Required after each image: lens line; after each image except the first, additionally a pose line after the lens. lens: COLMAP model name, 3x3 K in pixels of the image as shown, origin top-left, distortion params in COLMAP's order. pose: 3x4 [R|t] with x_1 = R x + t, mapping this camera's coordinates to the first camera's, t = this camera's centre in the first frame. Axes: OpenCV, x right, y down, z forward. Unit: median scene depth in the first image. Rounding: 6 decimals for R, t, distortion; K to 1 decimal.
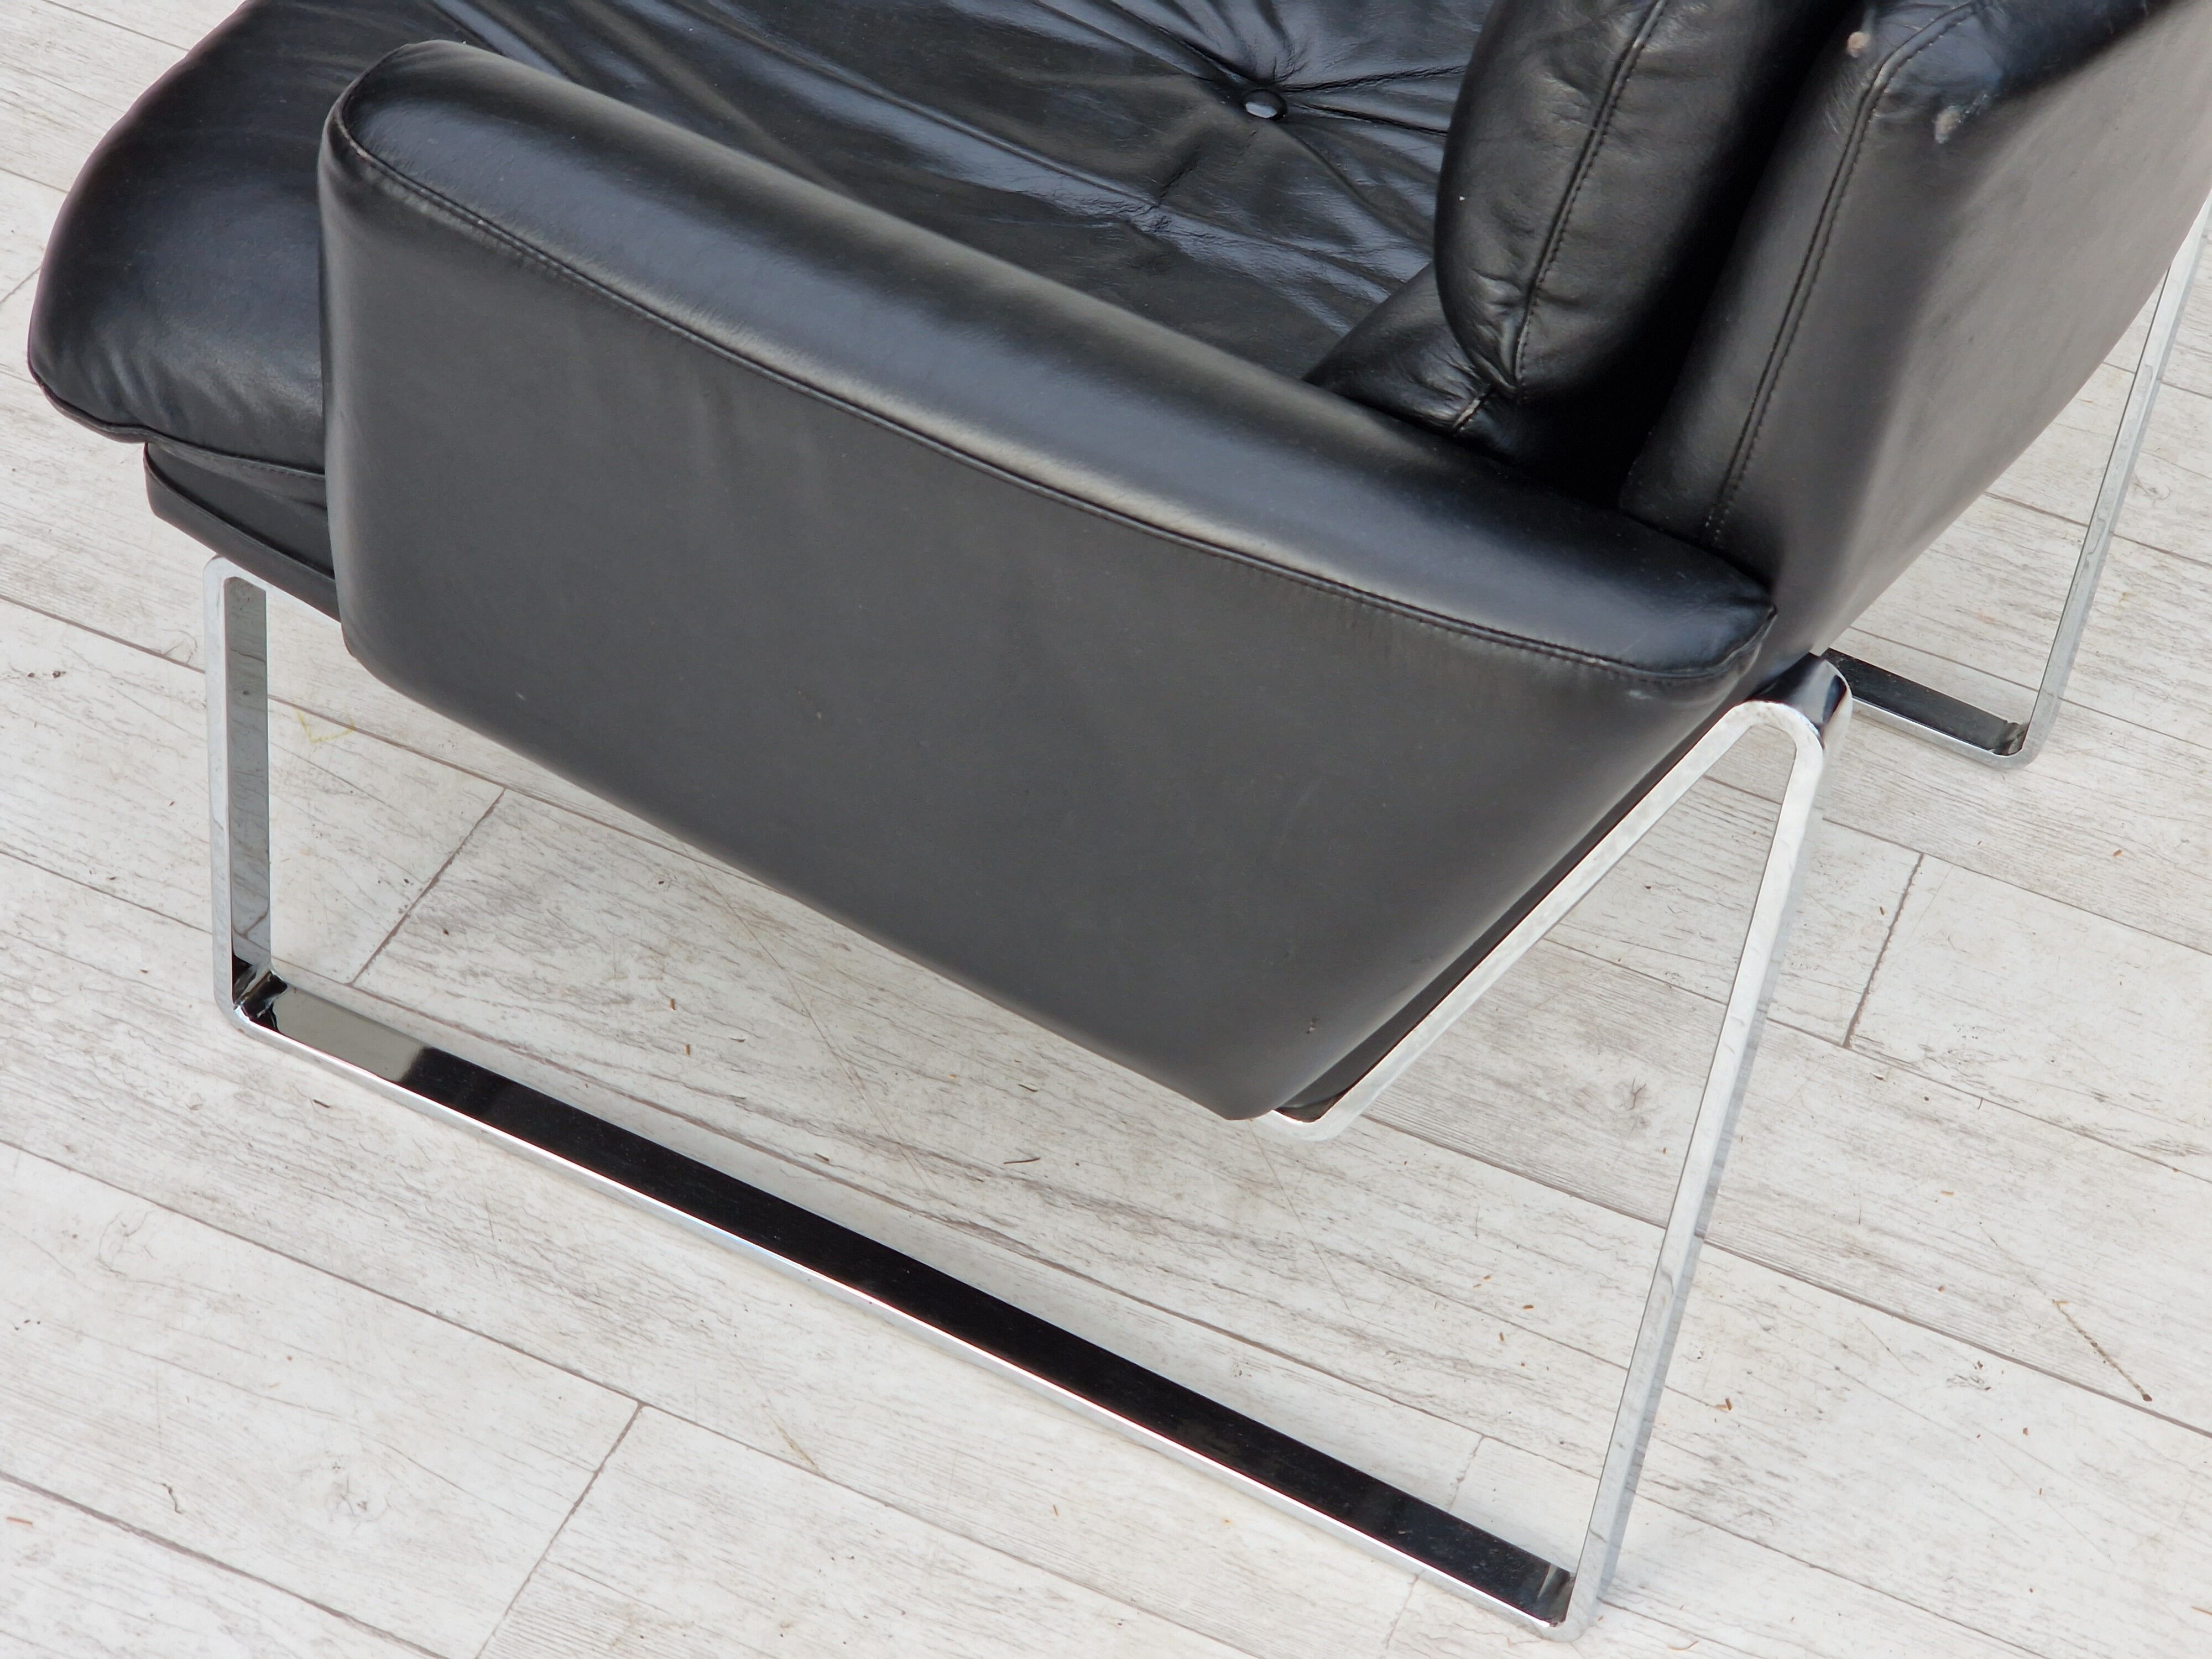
lens RADIAL K [[4381.6, 0, 1154.5], [0, 4381.6, 842.2], [0, 0, 1]] dist [0.044025, 0.365539]
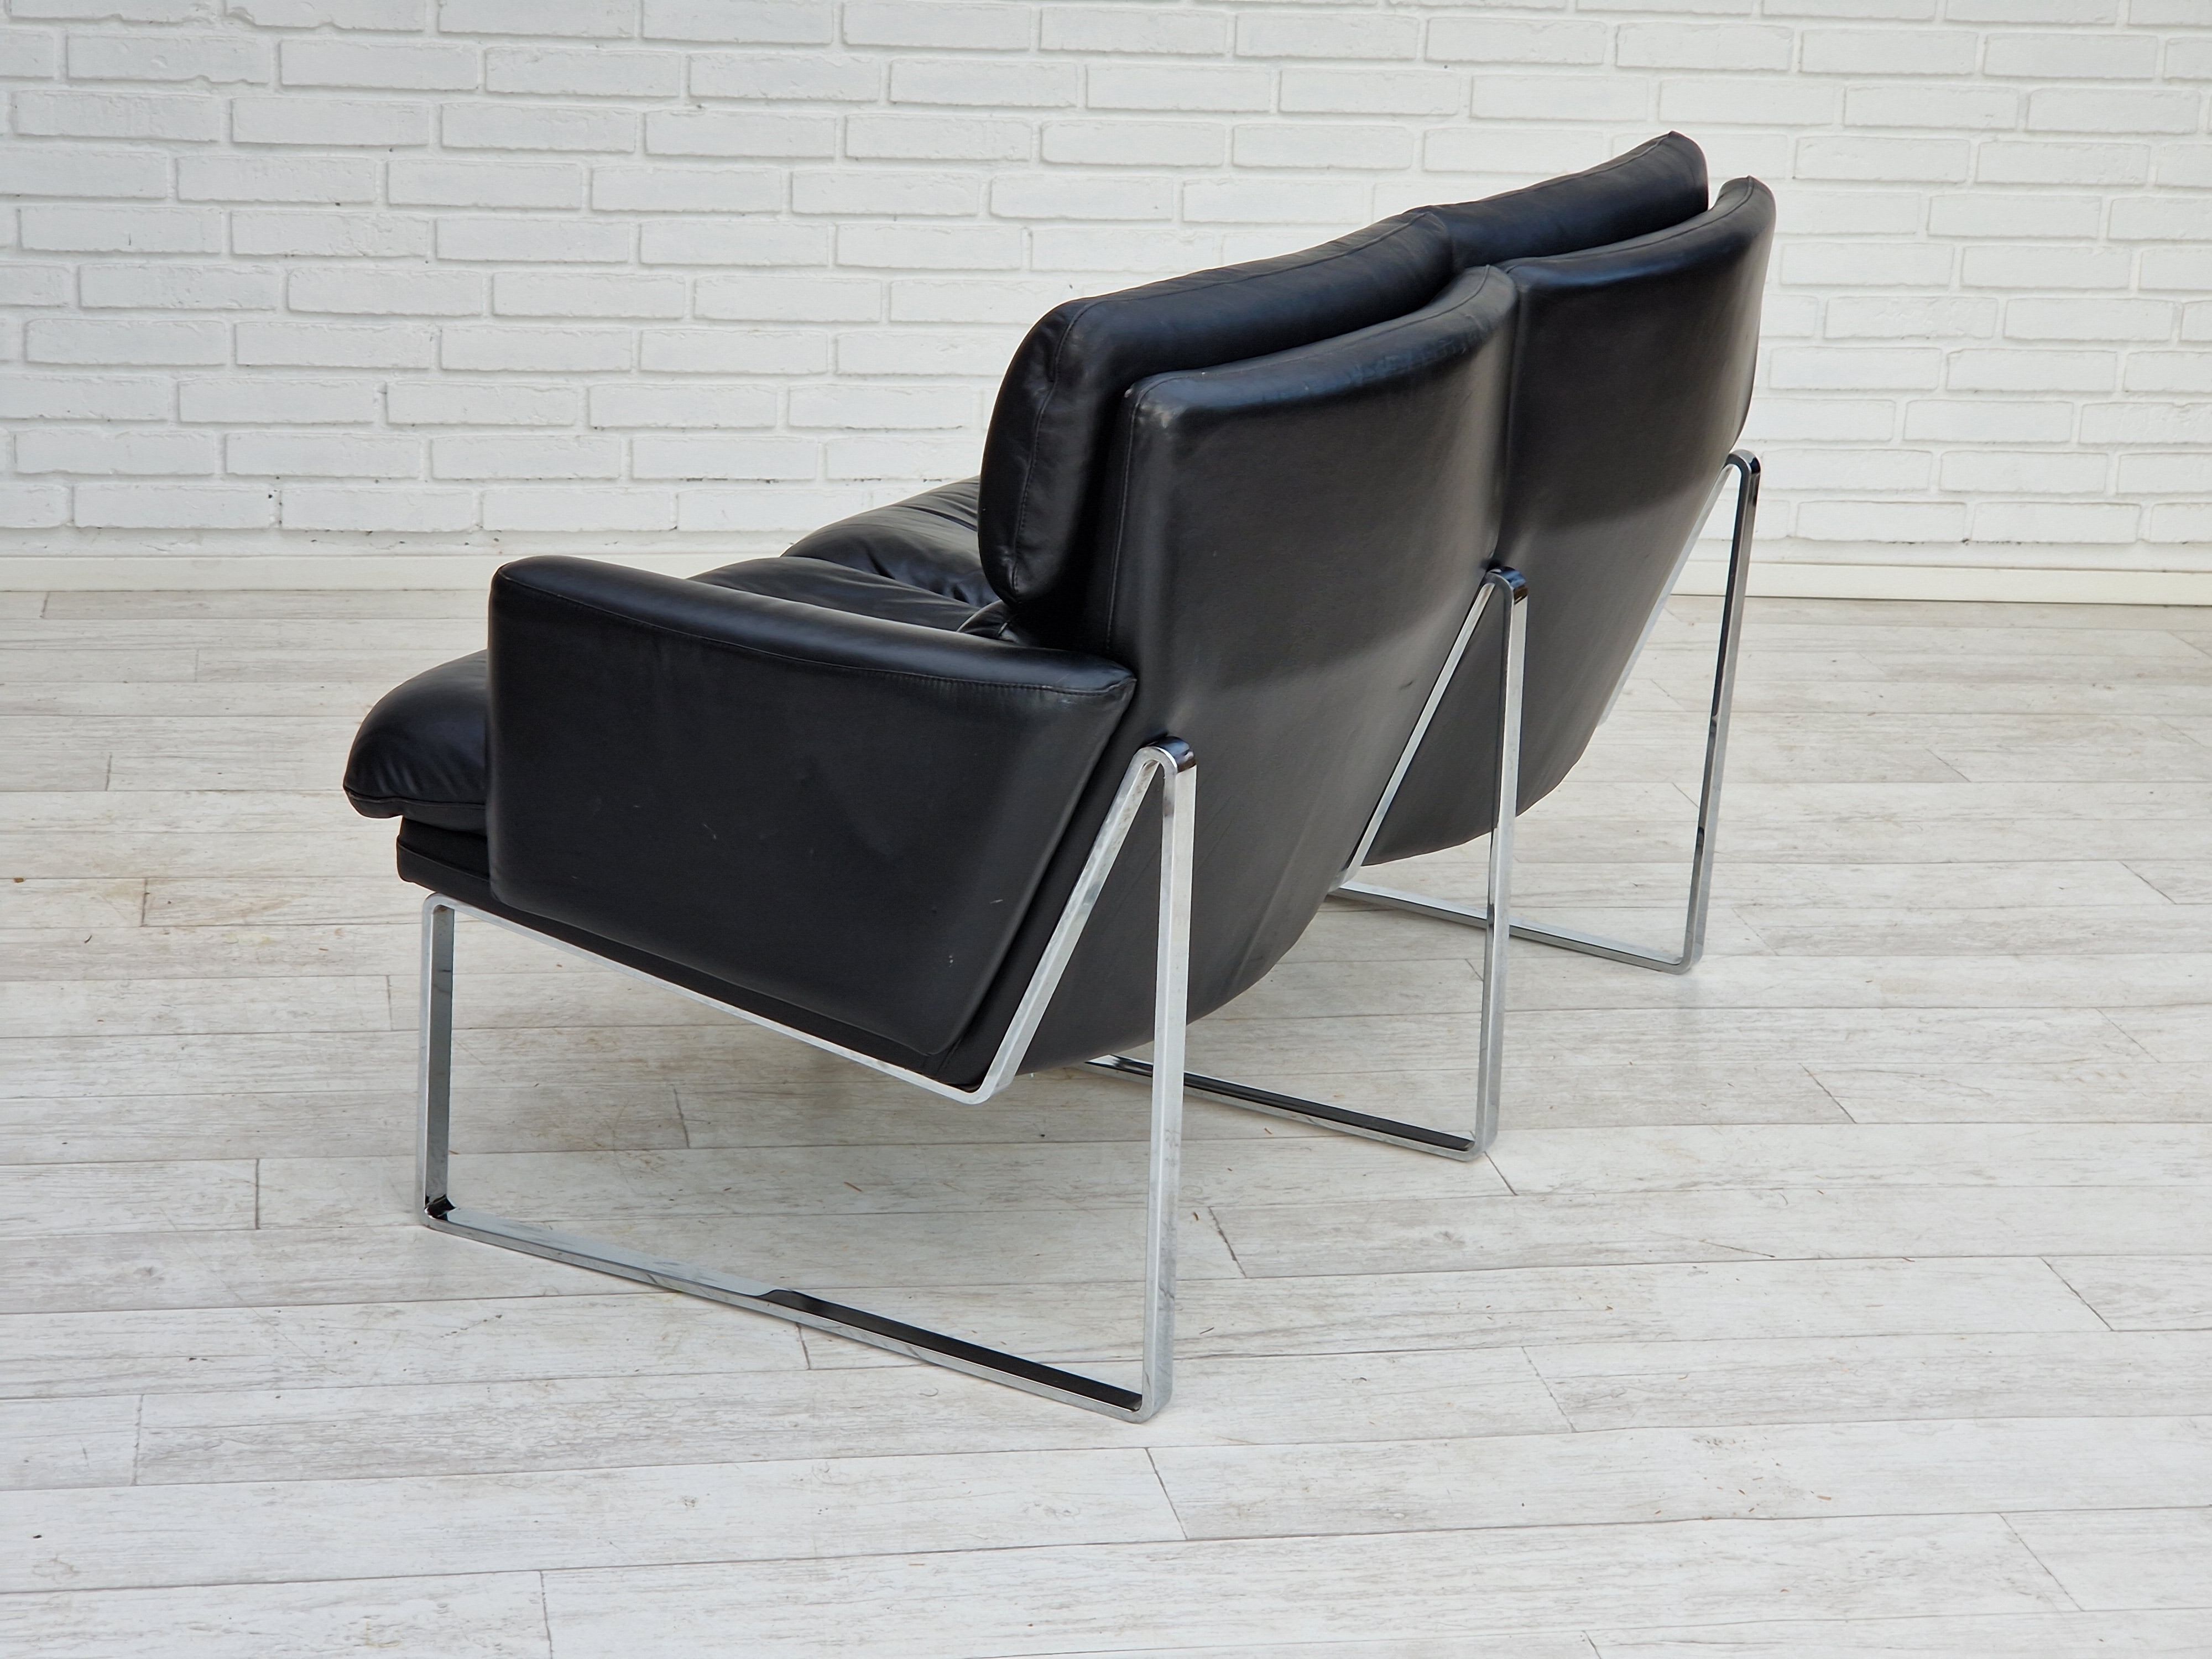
lens RADIAL K [[4412.9, 0, 1106.0], [0, 4412.9, 829.5], [0, 0, 1]] dist [0.045551, 0.336732]
pose [[0.836973, -0.229334, 0.496872, -0.916079], [0.410984, 0.862932, -0.294007, 0.412998], [-0.361341, 0.450283, 0.816504, -0.512530]]
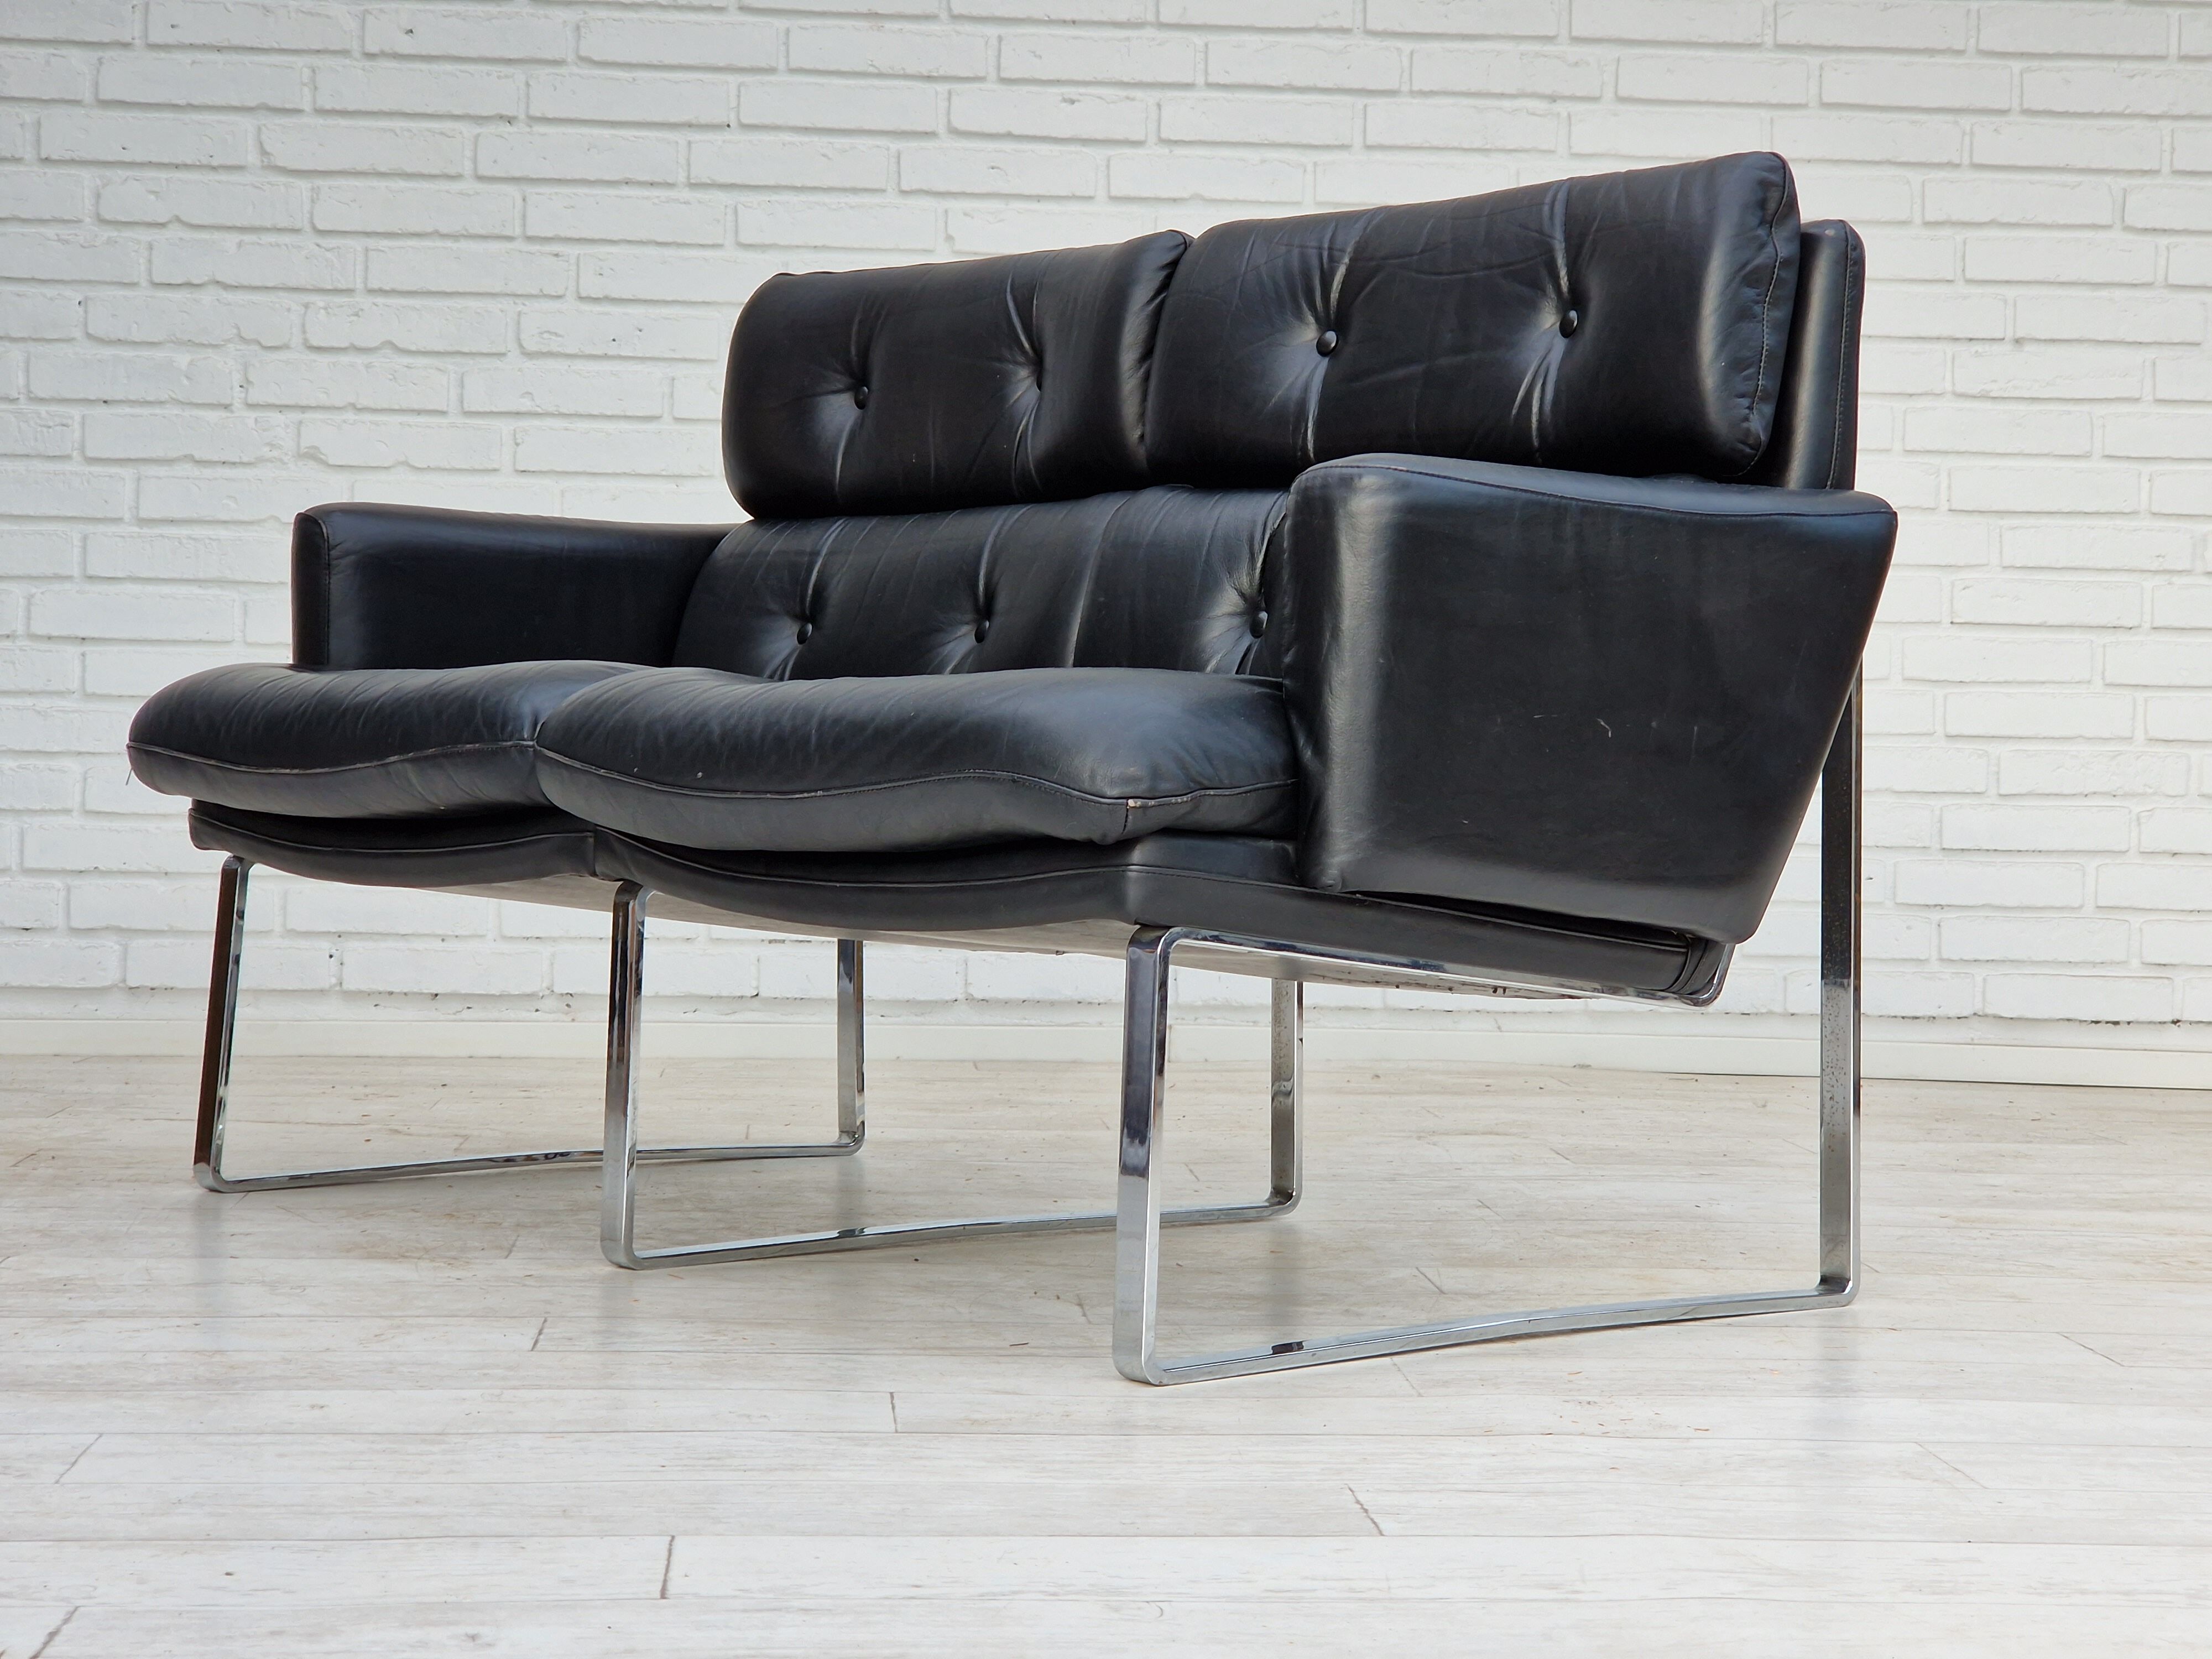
lens RADIAL K [[4380.6, 0, 1192.4], [0, 4380.6, 819.8], [0, 0, 1]] dist [0.052136, 0.232528]
pose [[0.884505, -0.104989, 0.454564, -0.651184], [0.376658, 0.735629, -0.563008, 0.821323], [-0.275281, 0.669198, 0.690213, -0.149140]]
